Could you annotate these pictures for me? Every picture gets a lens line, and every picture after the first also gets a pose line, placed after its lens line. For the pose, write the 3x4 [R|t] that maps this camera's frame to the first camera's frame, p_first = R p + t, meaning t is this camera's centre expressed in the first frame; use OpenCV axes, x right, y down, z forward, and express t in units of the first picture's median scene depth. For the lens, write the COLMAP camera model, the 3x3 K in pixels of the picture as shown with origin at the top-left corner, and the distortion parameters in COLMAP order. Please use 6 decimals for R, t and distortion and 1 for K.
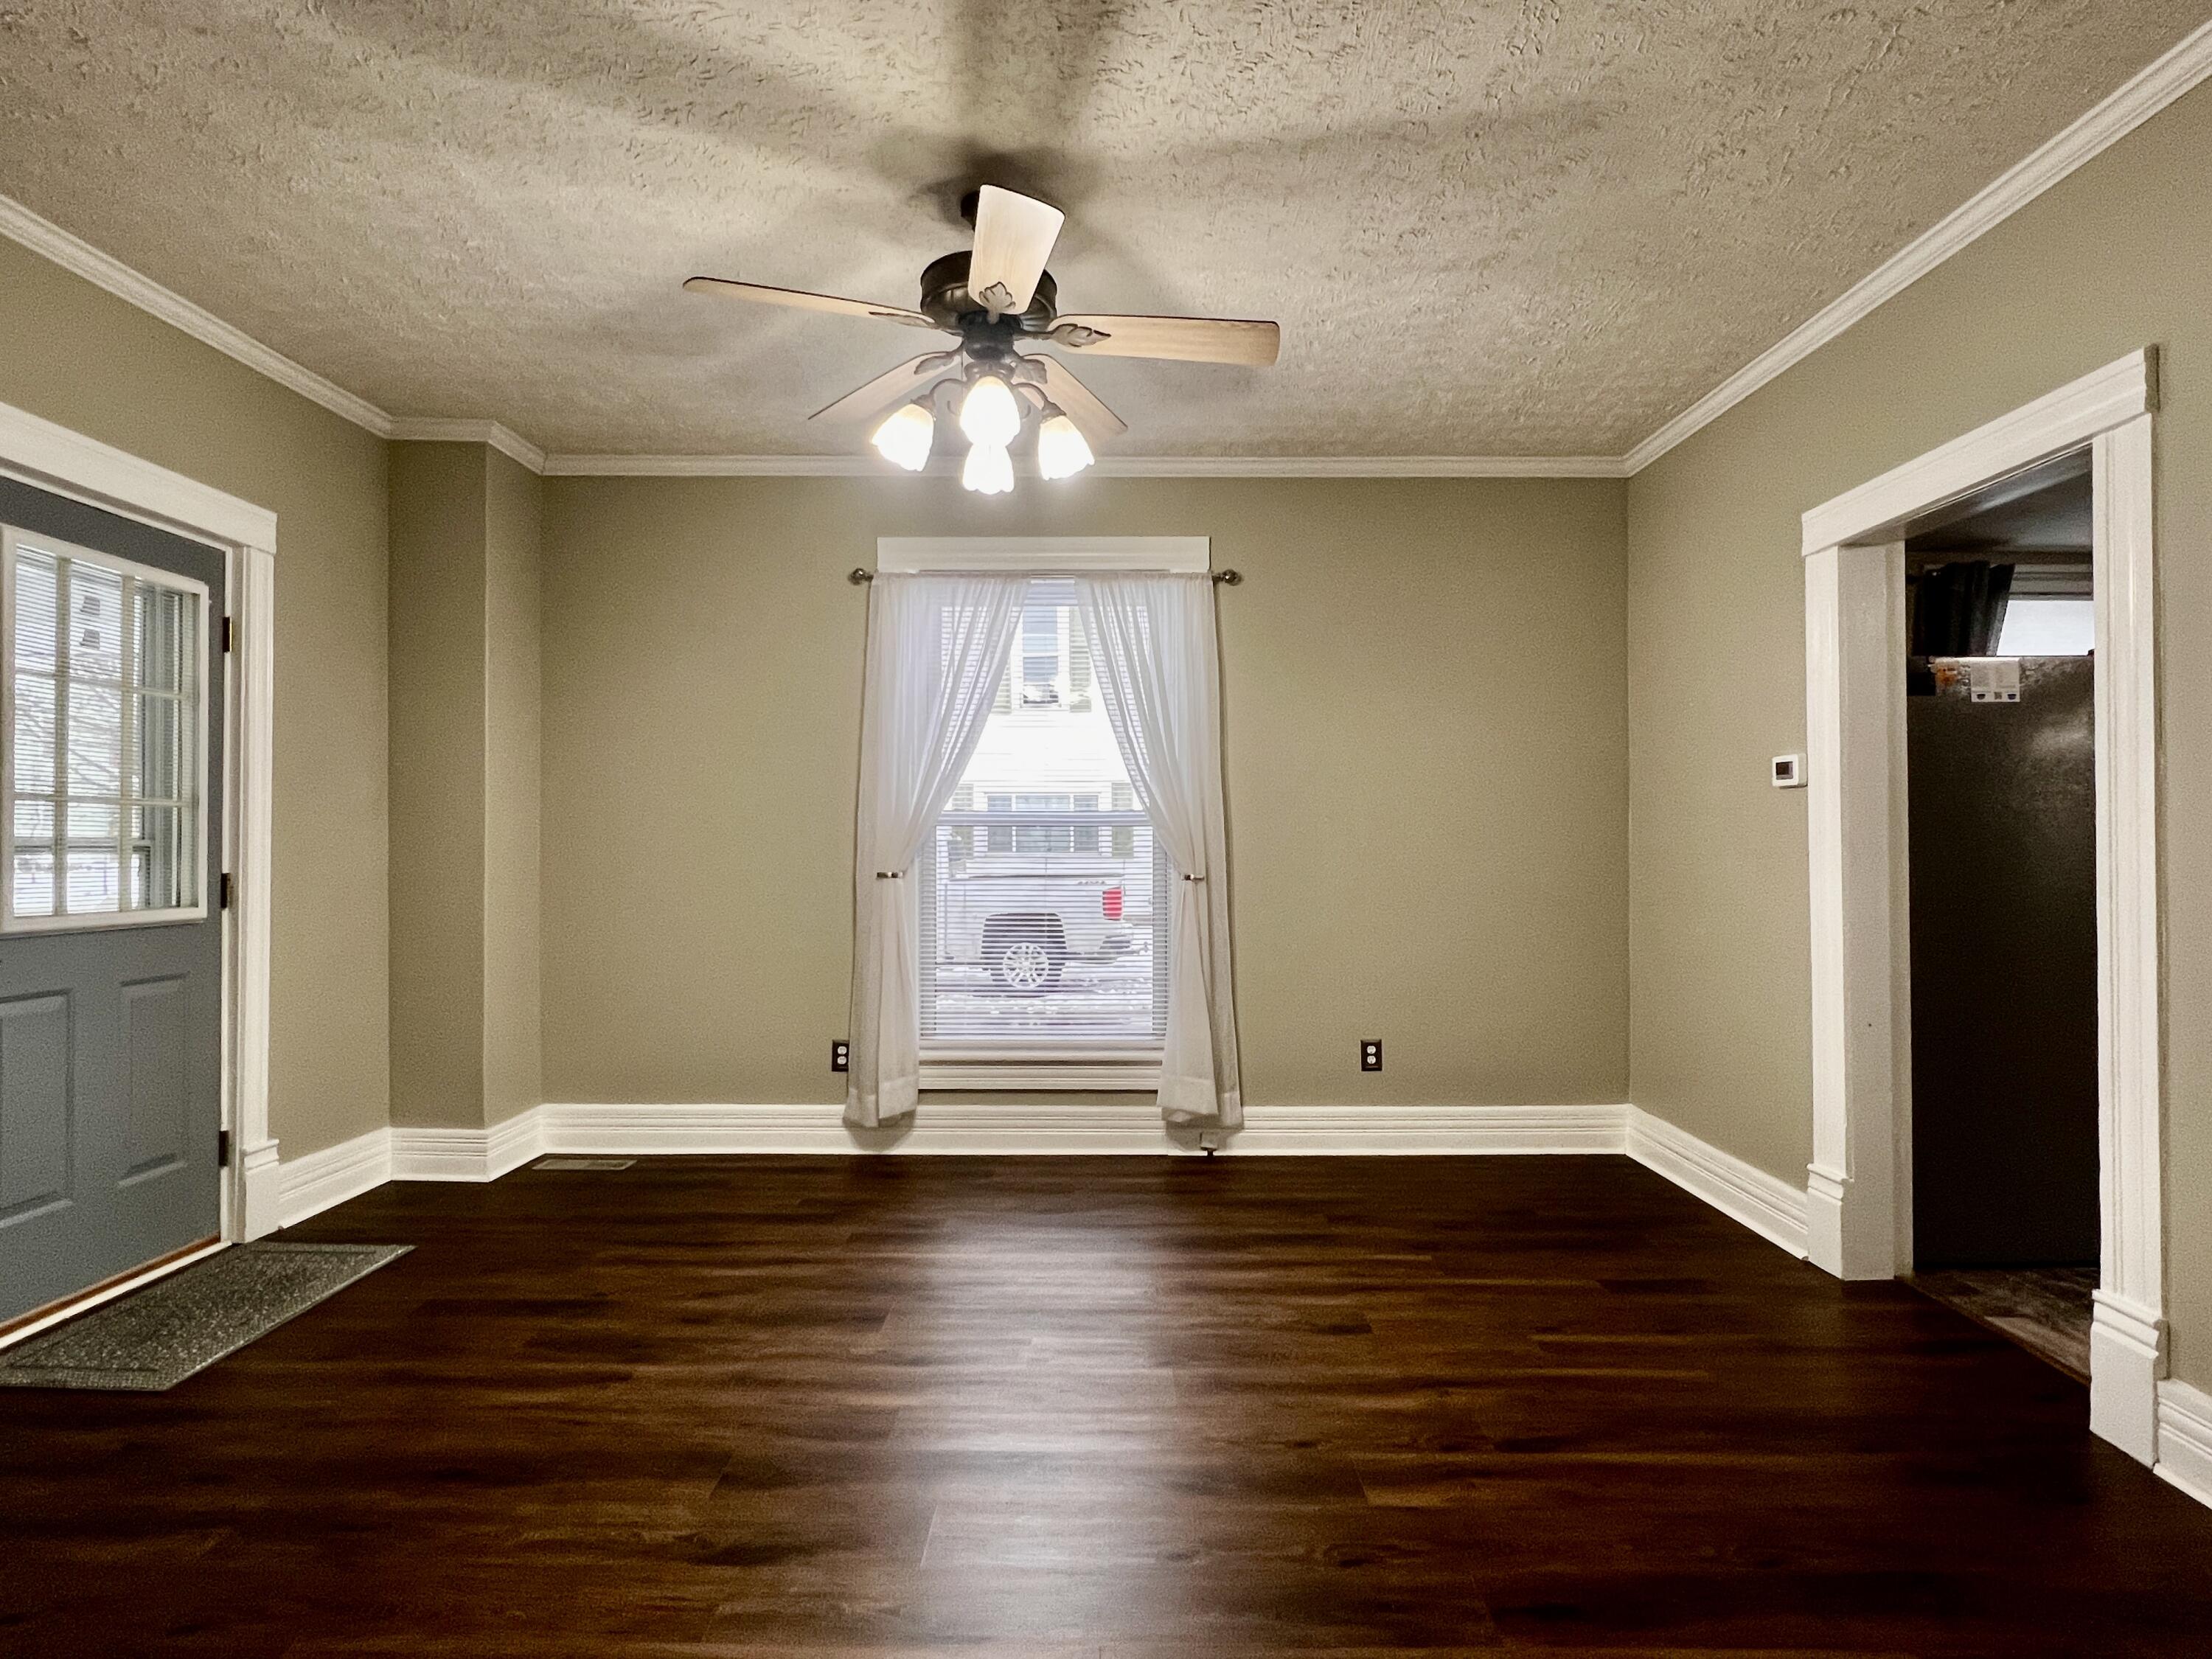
lens RADIAL K [[1130.6, 0, 1109.2], [0, 1130.6, 838.7], [0, 0, 1]] dist [-0.002057, -0.000247]
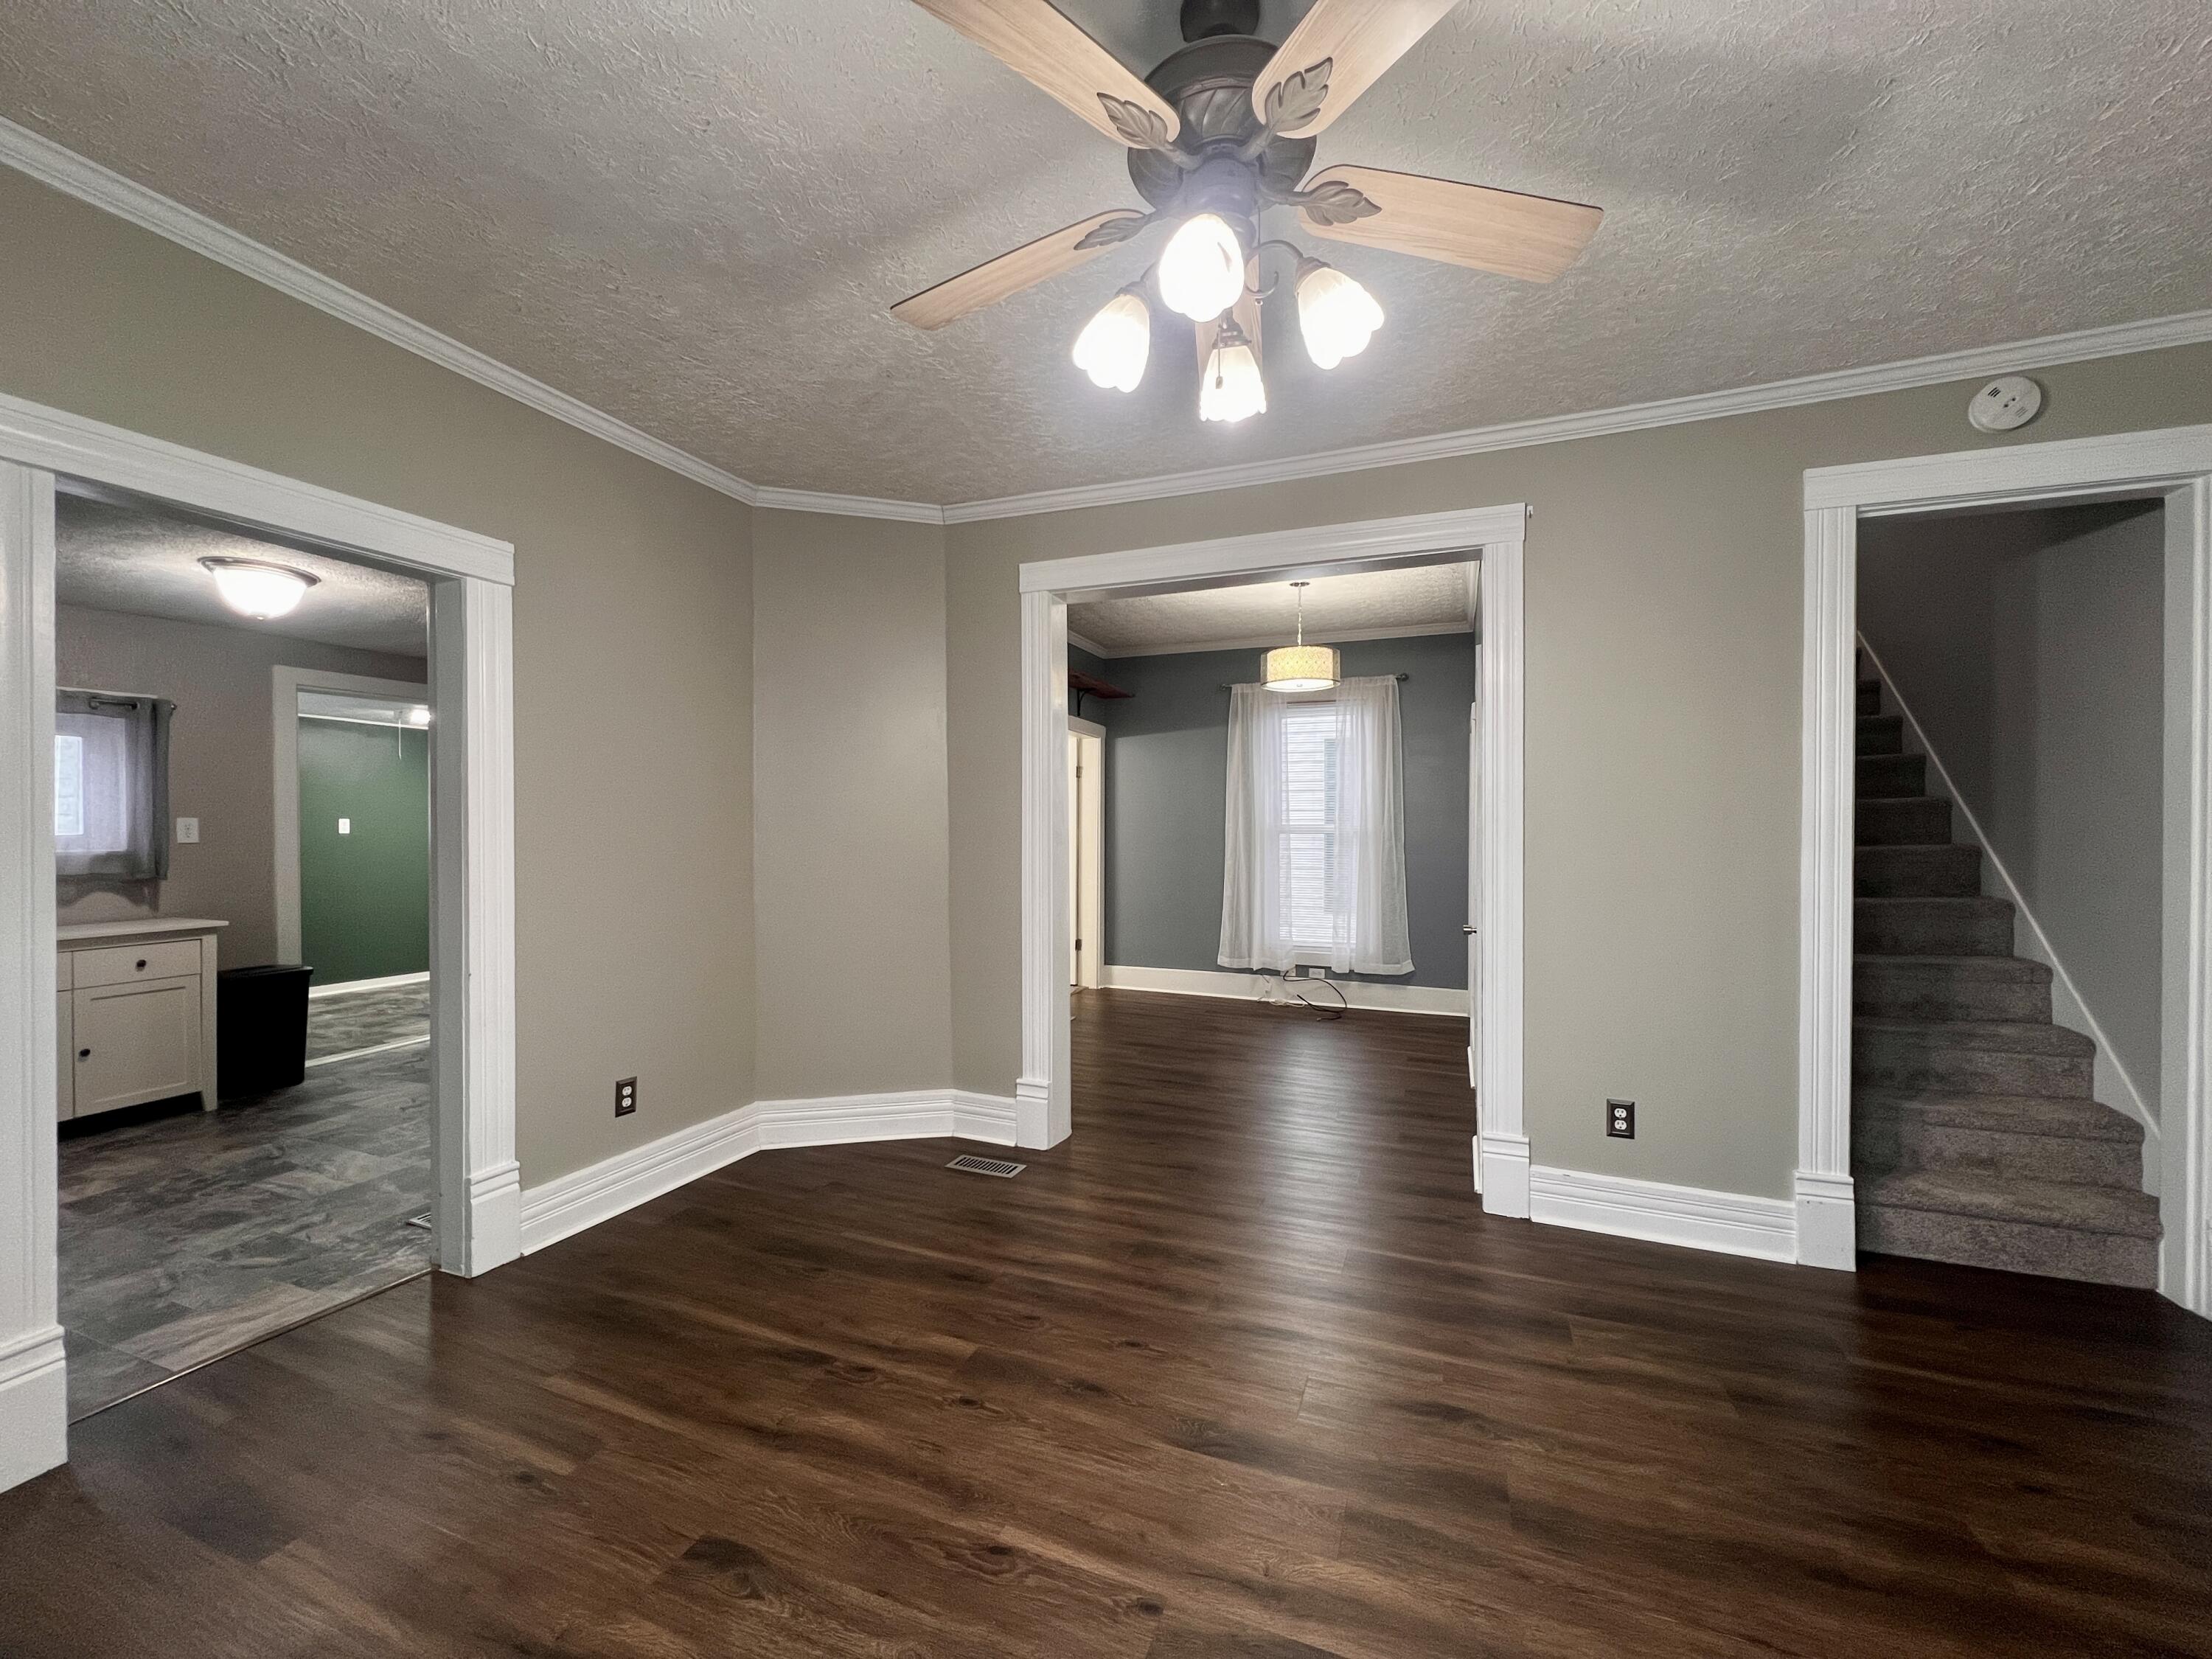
lens RADIAL K [[881.7, 0, 1109.3], [0, 881.7, 834.0], [0, 0, 1]] dist [-0.009002, 0.002814]
pose [[-0.932429, -0.000685, 0.361351, -0.185413], [-0.001005, 0.999999, -0.000697, -0.021769], [-0.361351, -0.001013, -0.932429, 1.178426]]
